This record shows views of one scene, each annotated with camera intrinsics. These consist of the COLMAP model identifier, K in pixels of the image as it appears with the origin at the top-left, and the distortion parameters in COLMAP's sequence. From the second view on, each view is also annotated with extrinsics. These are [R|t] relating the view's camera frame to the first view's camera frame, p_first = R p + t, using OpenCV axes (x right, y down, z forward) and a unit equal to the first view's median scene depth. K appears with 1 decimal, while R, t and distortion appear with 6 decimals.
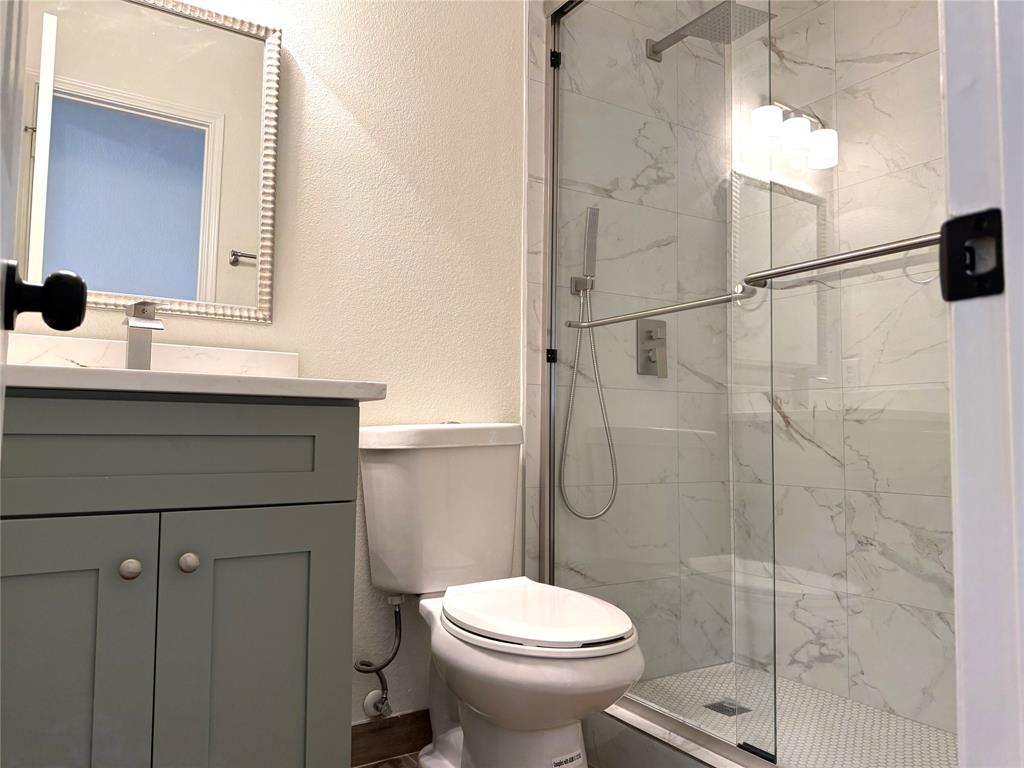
lens RADIAL K [[718.7, 0, 509.5], [0, 718.7, 383.8], [0, 0, 1]] dist [0.093238, -0.130436]
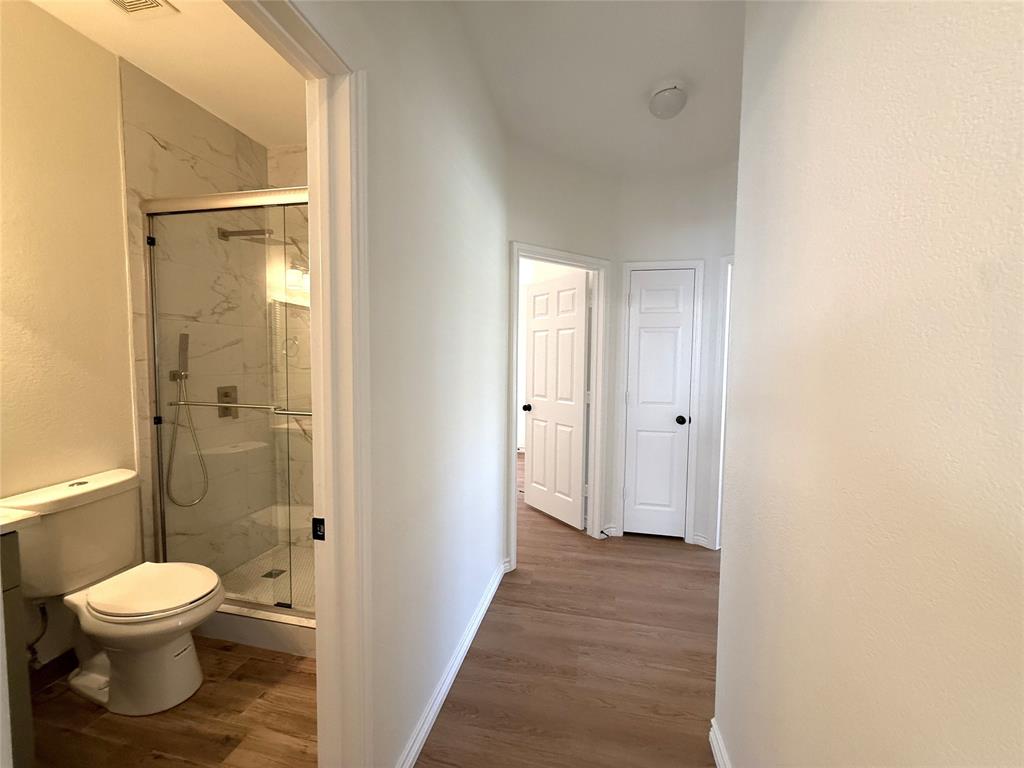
lens RADIAL K [[408.0, 0, 512.0], [0, 408.0, 384.0], [0, 0, 1]] dist [-0.002748, -0.000090]
pose [[0.703283, -0.047704, 0.709307, -0.030865], [-0.050002, 0.991956, 0.116290, -0.277146], [-0.709149, -0.117251, 0.695241, -0.254415]]
